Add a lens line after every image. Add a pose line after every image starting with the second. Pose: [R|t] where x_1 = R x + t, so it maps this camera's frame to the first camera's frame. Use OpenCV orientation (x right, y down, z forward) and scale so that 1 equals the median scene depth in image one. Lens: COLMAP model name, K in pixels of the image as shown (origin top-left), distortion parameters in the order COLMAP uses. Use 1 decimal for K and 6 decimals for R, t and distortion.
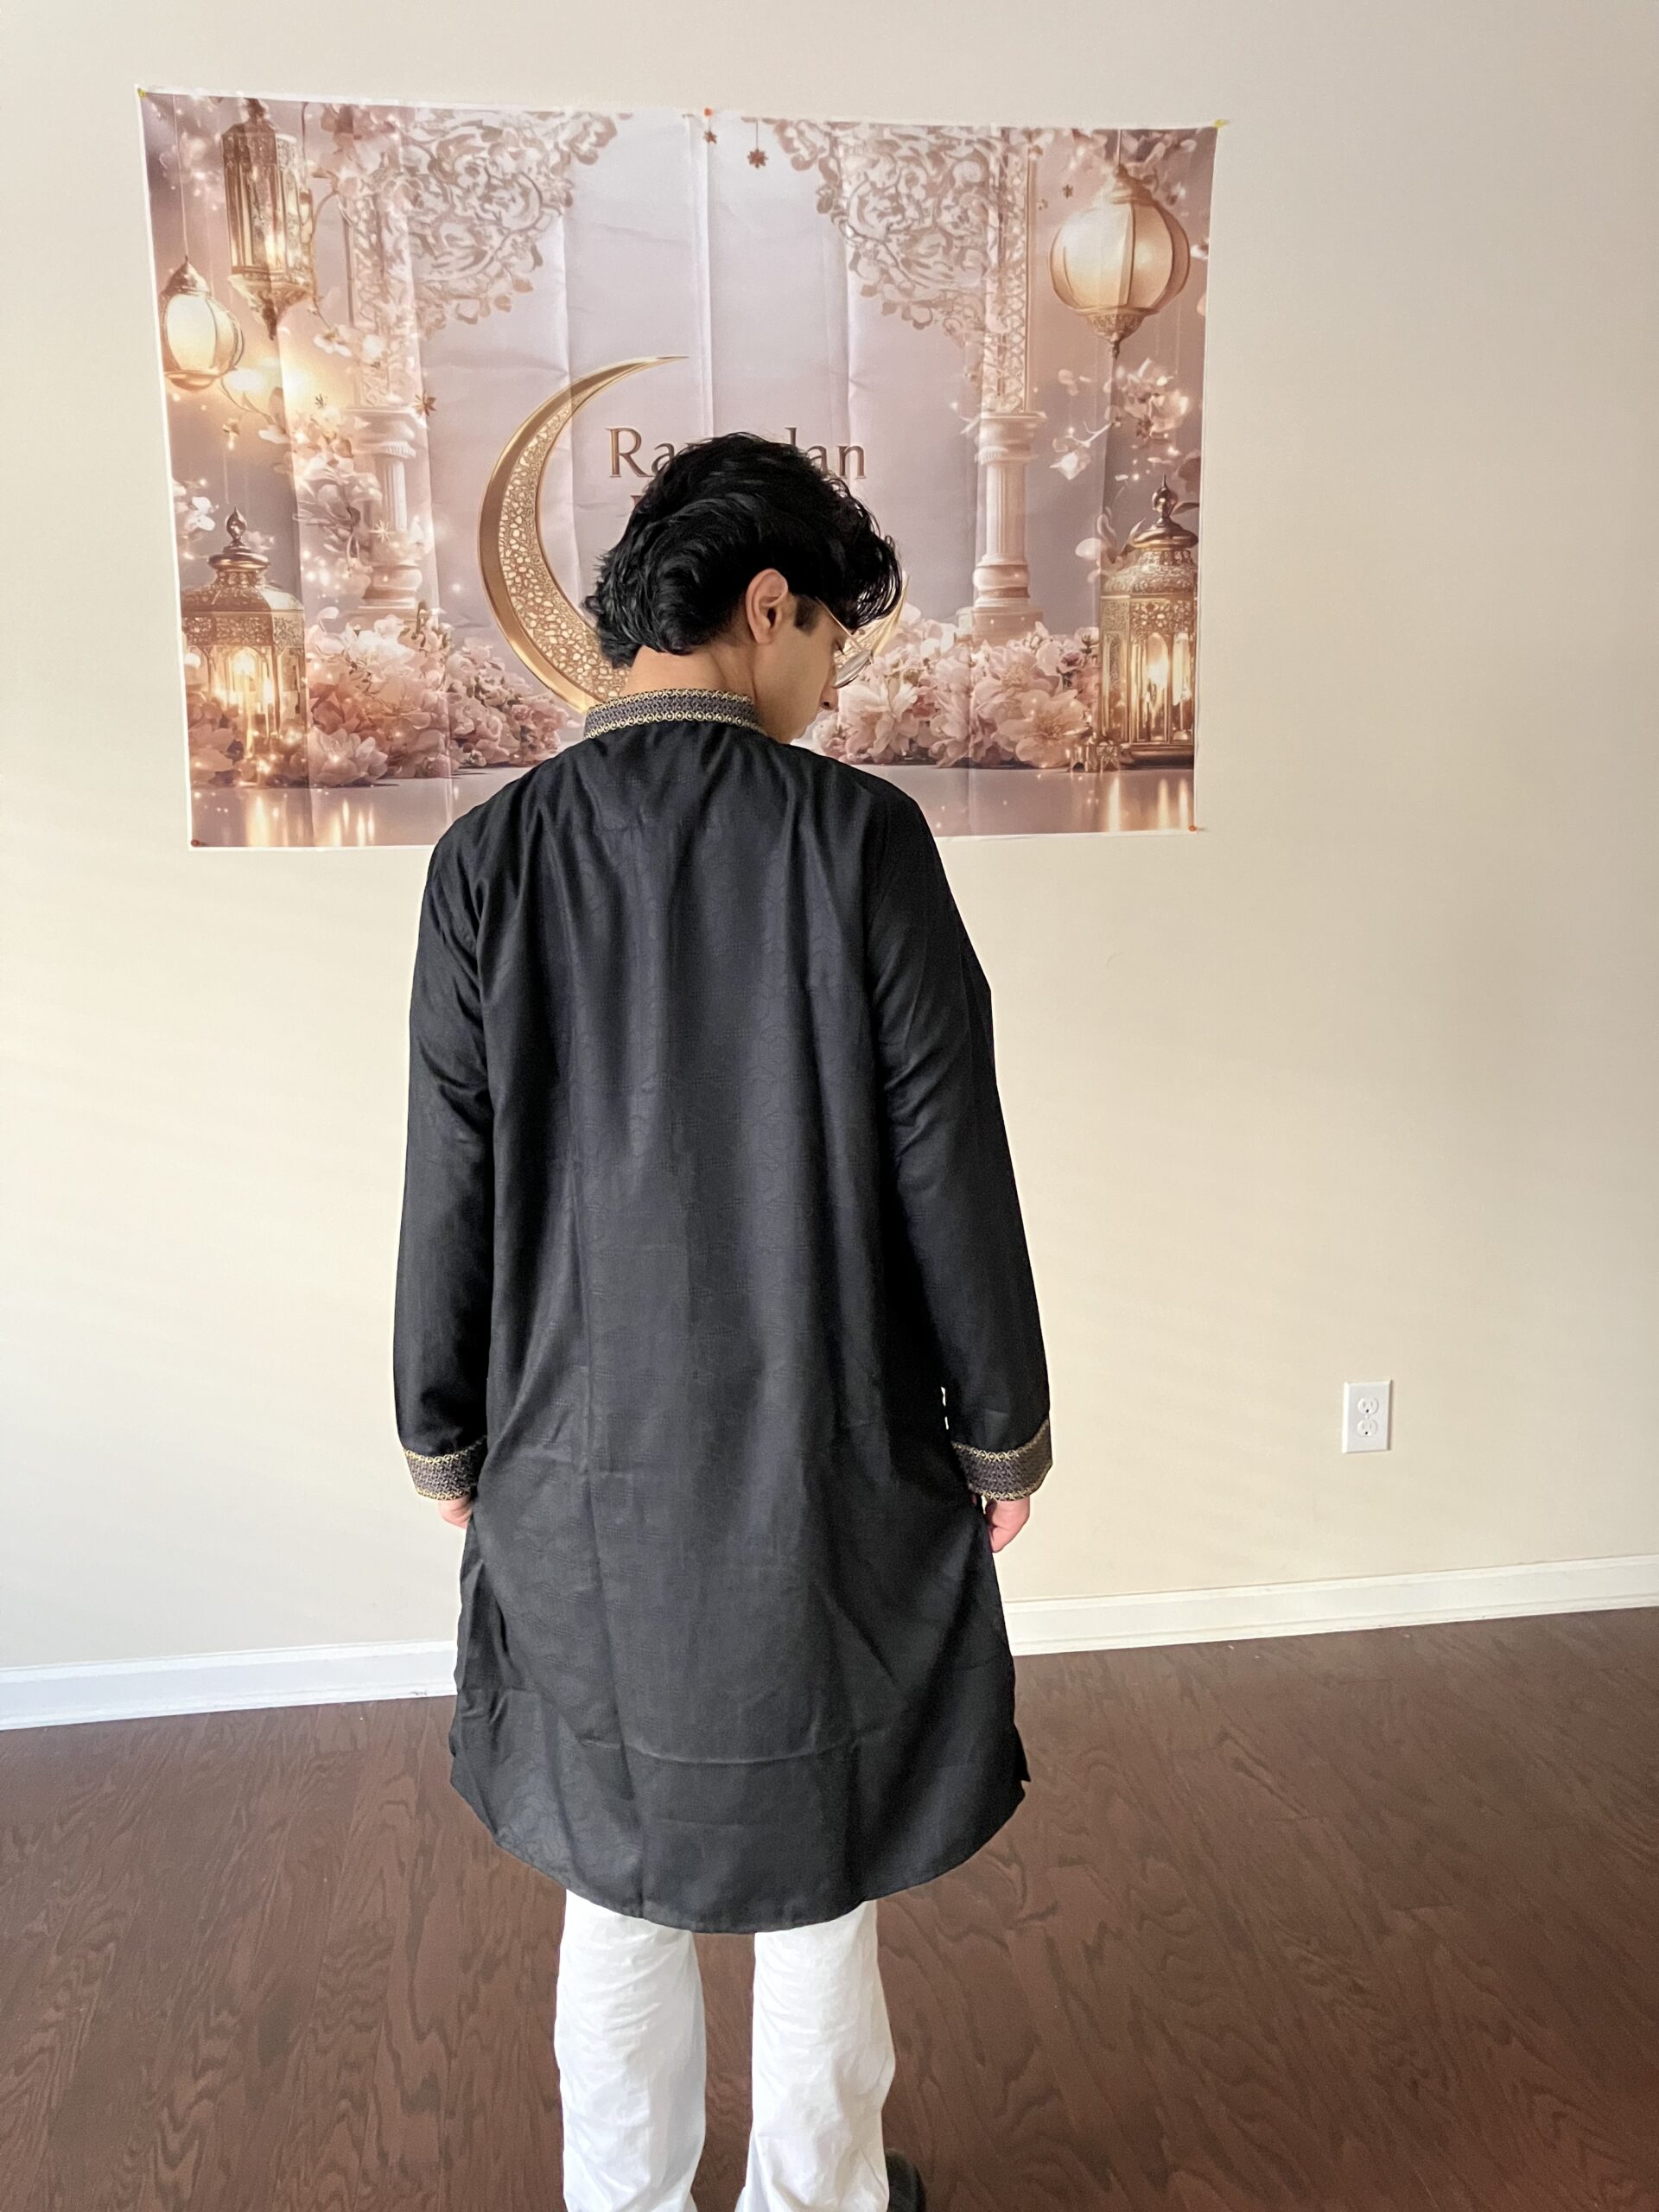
lens RADIAL K [[1801.8, 0, 833.0], [0, 1801.8, 1102.2], [0, 0, 1]] dist [0.000744, 0.006748]
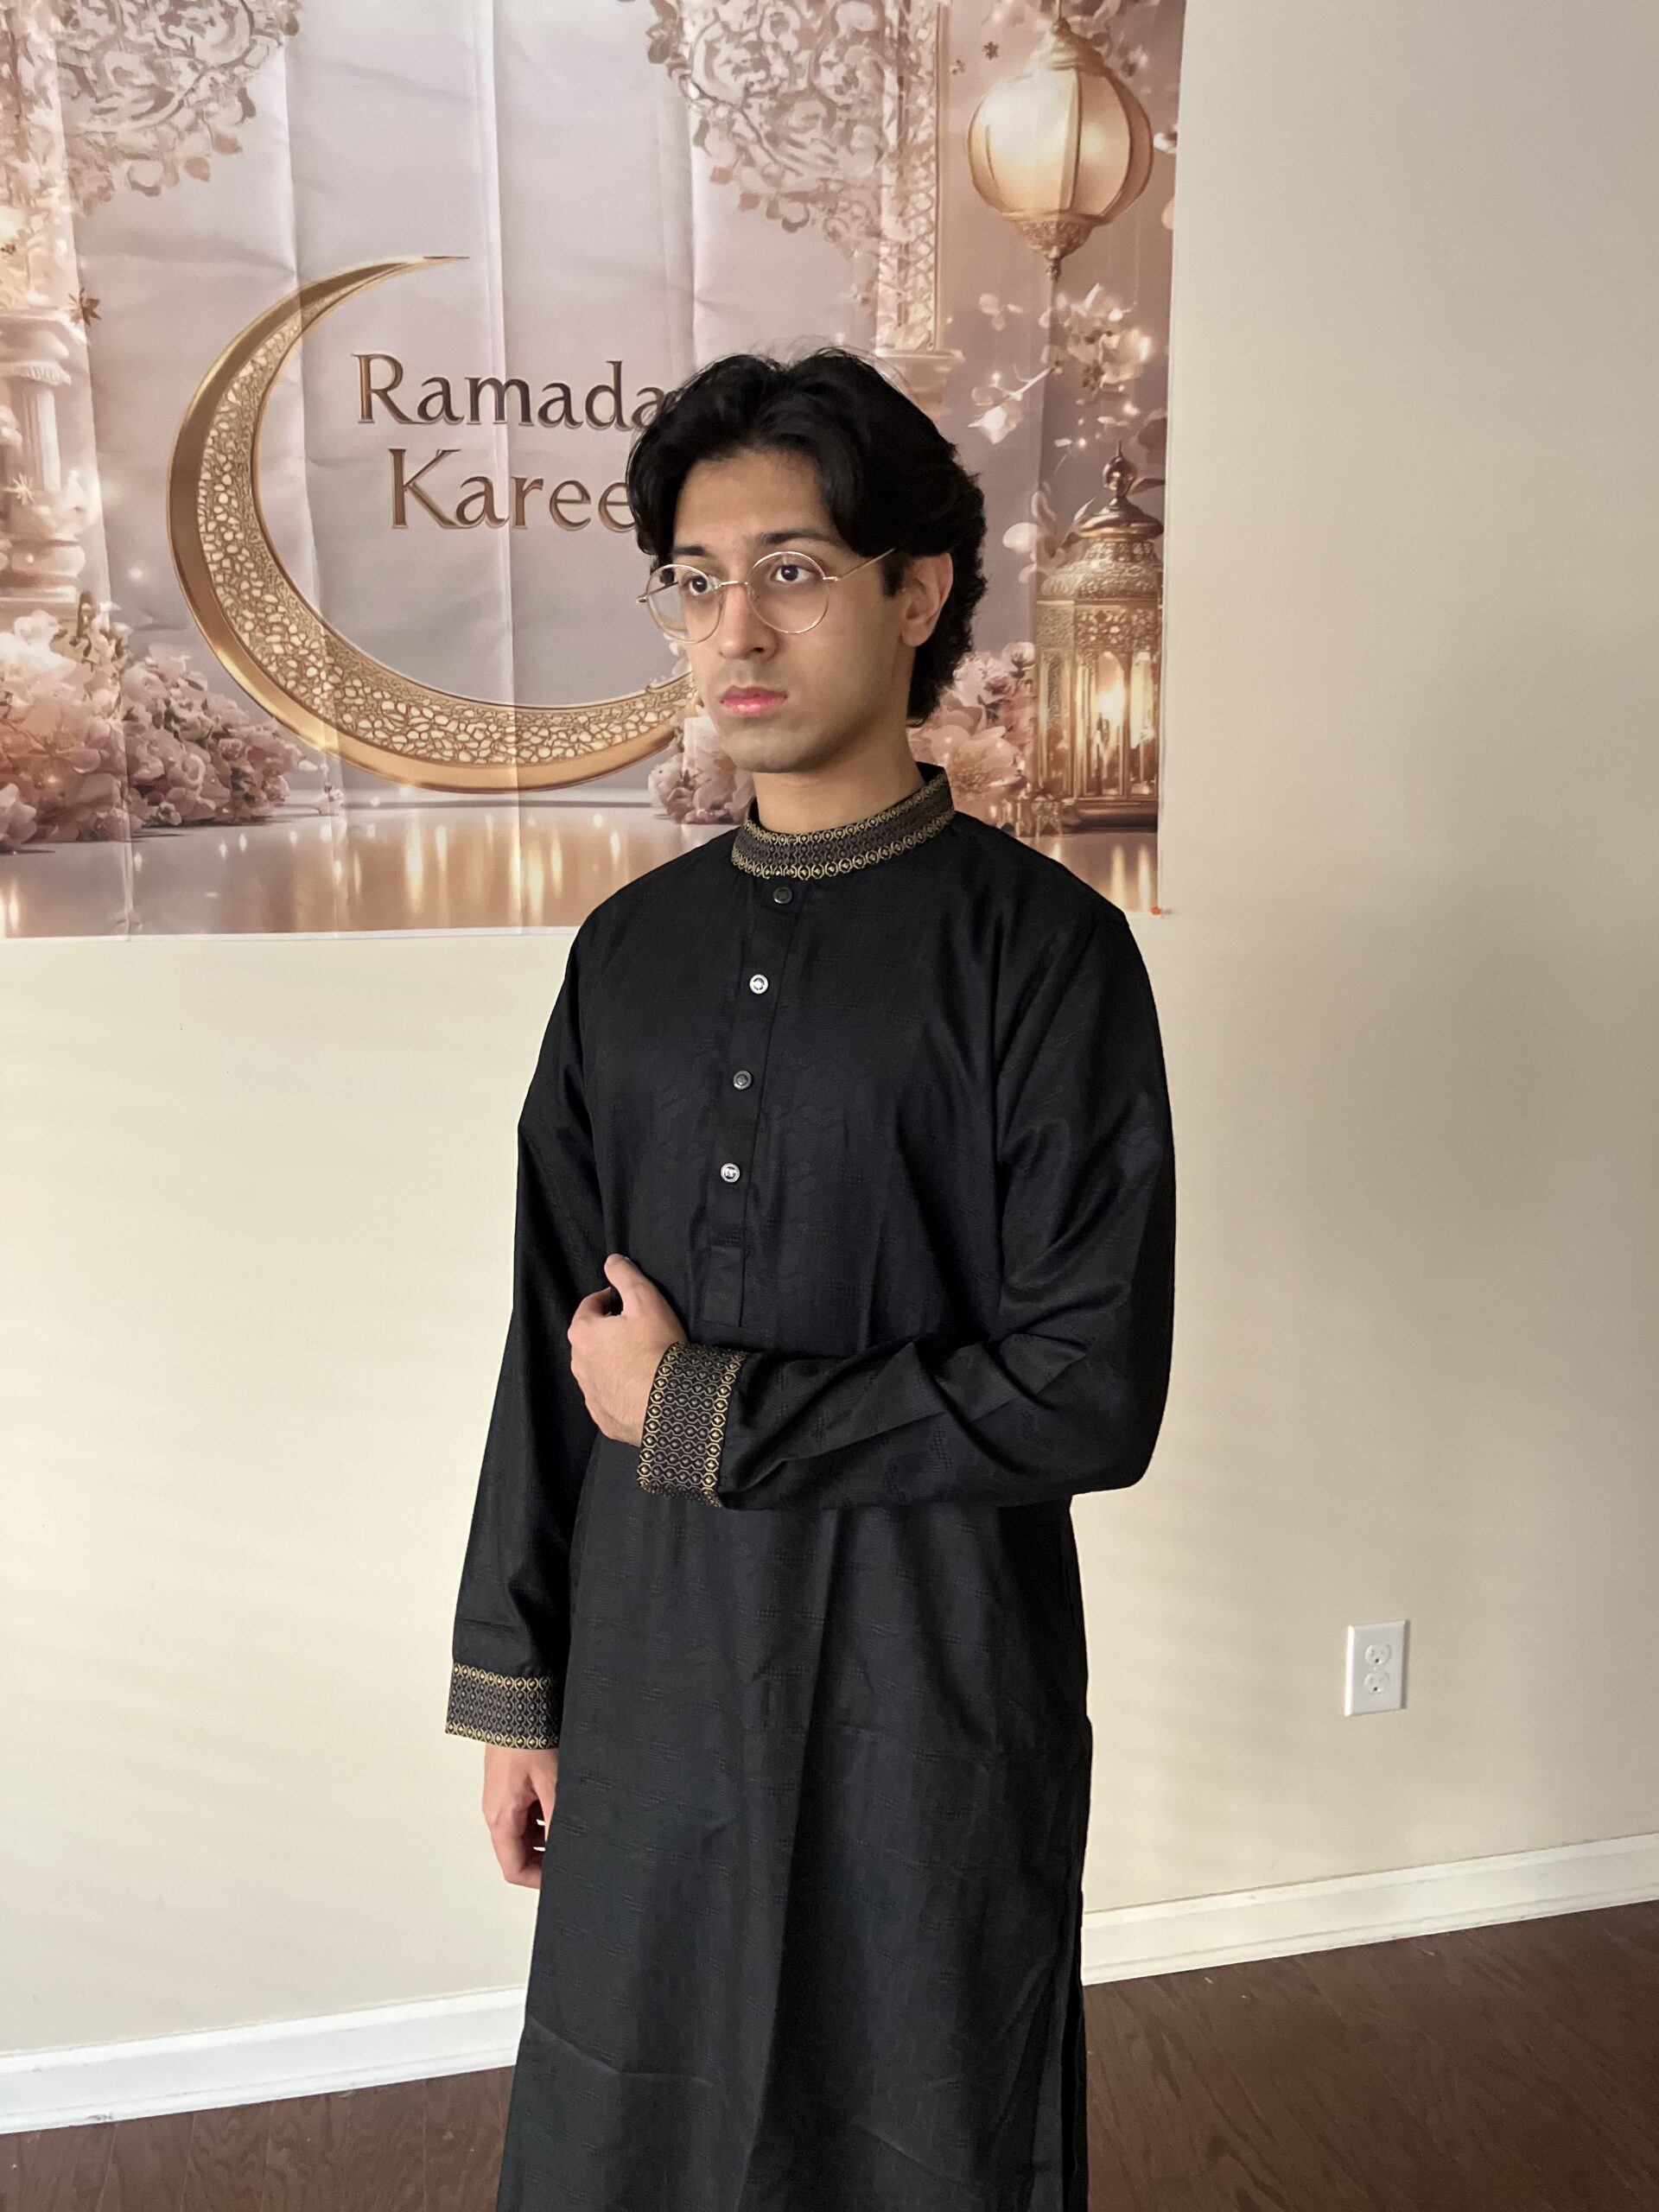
lens RADIAL K [[1851.7, 0, 831.8], [0, 1851.7, 1102.1], [0, 0, 1]] dist [-0.028777, 0.084396]
pose [[0.996855, -0.006045, 0.079017, 0.003322], [0.007826, 0.999722, -0.022245, -0.060802], [-0.078860, 0.022793, 0.996625, 0.263689]]
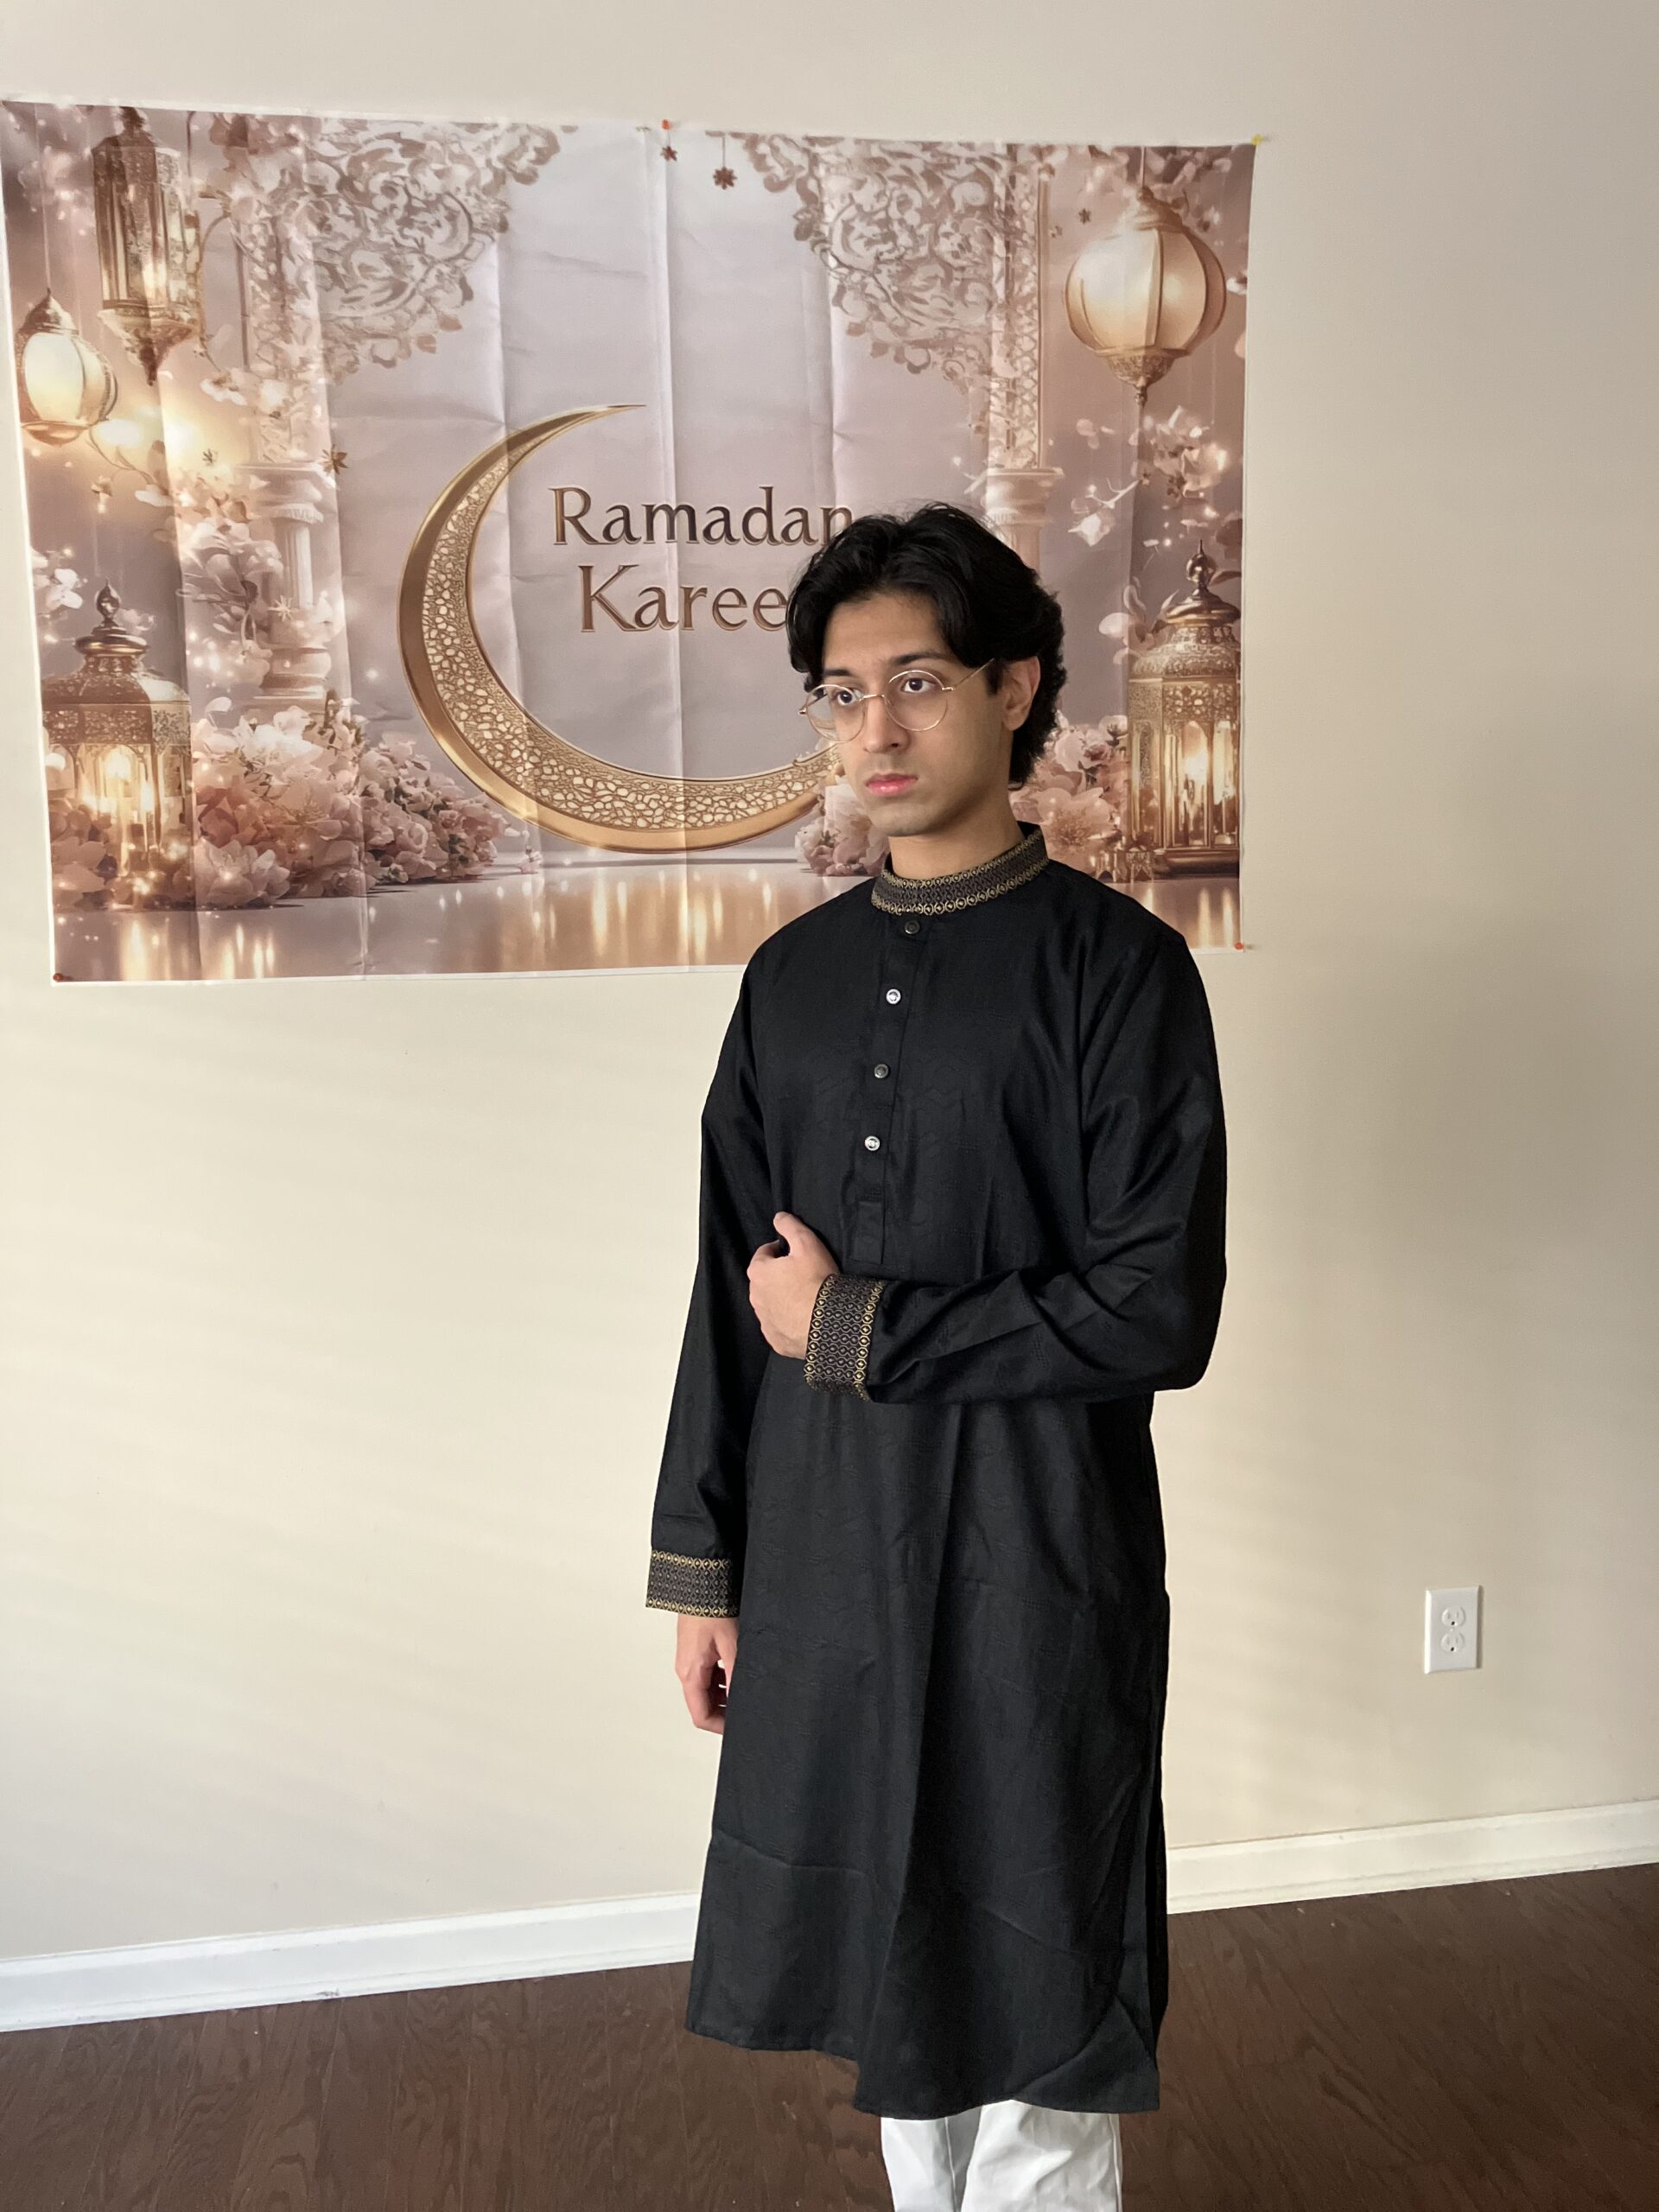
lens RADIAL K [[1861.5, 0, 838.9], [0, 1861.5, 1103.2], [0, 0, 1]] dist [0.012214, -0.014770]
pose [[0.999798, -0.010240, 0.017314, -0.007224], [0.011126, 0.998589, -0.051917, -0.036406], [-0.016758, 0.052099, 0.998501, 0.132969]]
